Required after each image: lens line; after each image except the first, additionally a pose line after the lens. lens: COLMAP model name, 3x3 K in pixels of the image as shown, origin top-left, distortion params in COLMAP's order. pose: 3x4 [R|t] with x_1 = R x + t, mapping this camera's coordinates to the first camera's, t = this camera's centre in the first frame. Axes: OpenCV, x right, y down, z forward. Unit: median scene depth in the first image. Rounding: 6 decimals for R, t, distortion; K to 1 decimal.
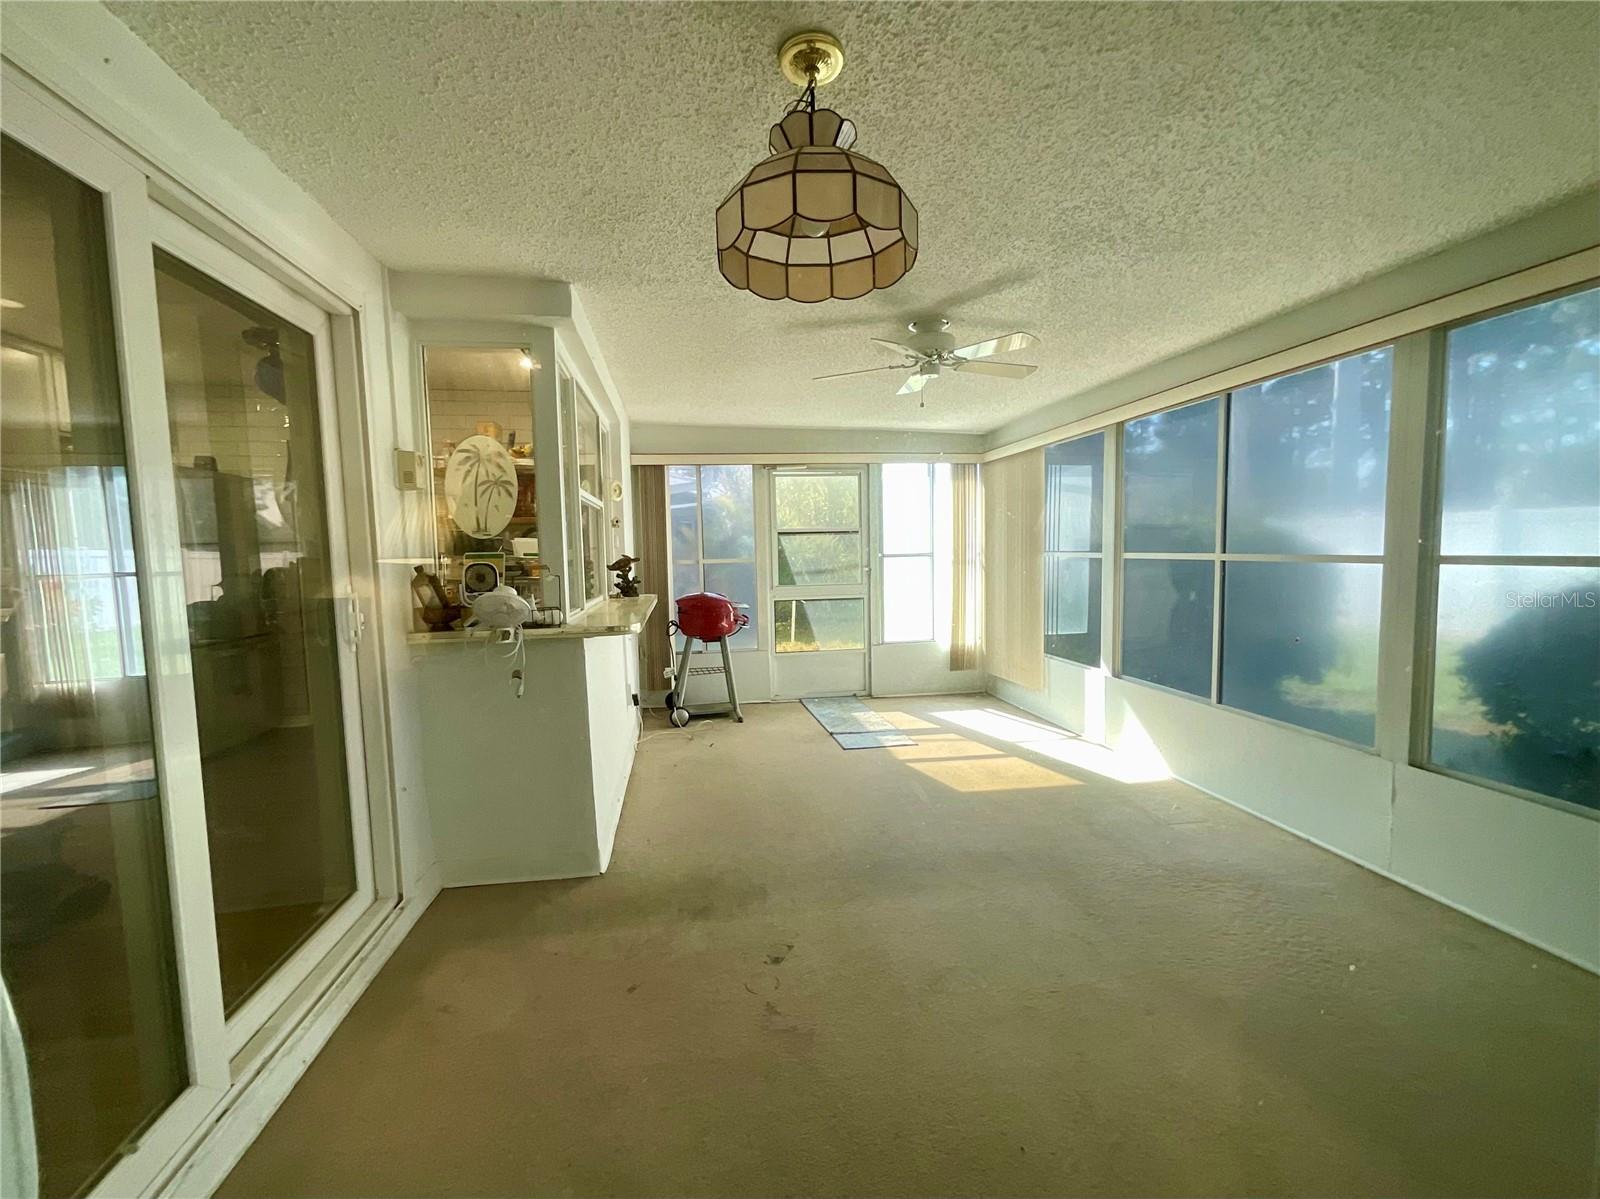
lens RADIAL K [[662.5, 0, 800.0], [0, 662.5, 599.5], [0, 0, 1]] dist [-0.001120, -0.000096]
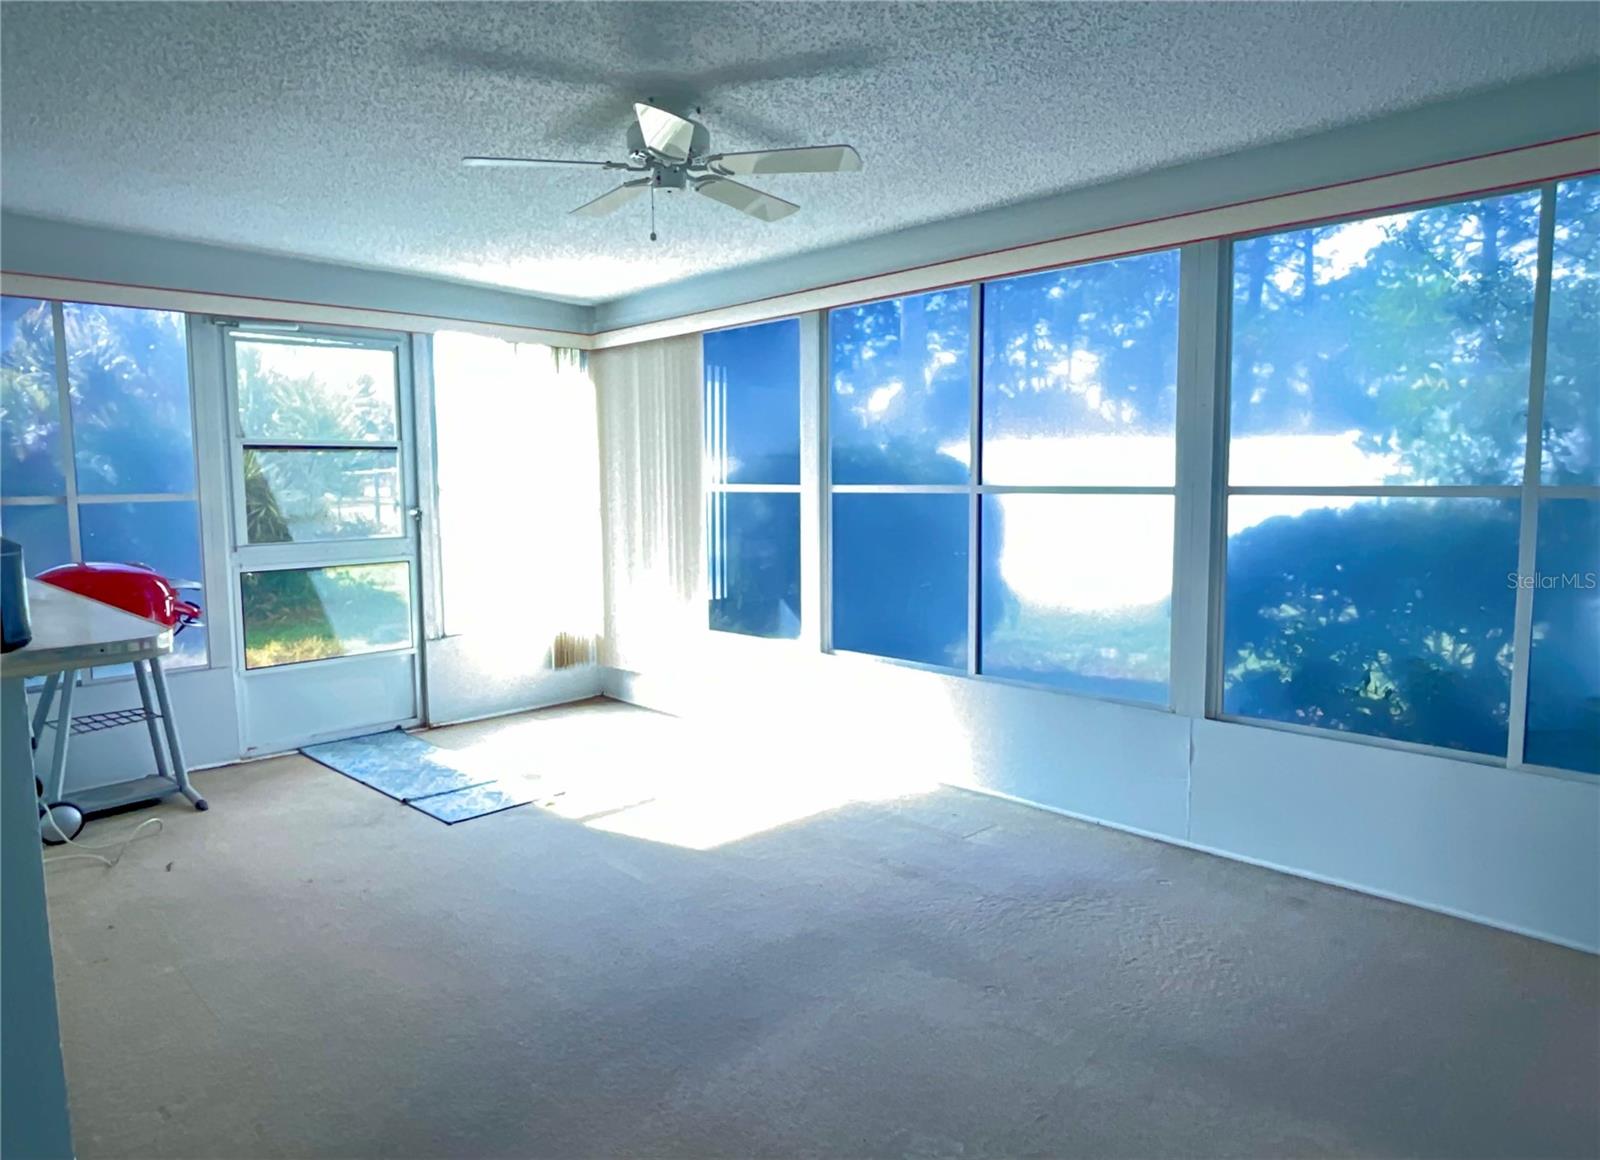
lens RADIAL K [[965.2, 0, 799.5], [0, 965.2, 561.6], [0, 0, 1]] dist [-0.006875, -0.002800]
pose [[0.815000, -0.038063, 0.578209, -0.159578], [0.037047, 0.999222, 0.013560, -0.001176], [-0.578275, 0.010370, 0.815776, 0.139232]]
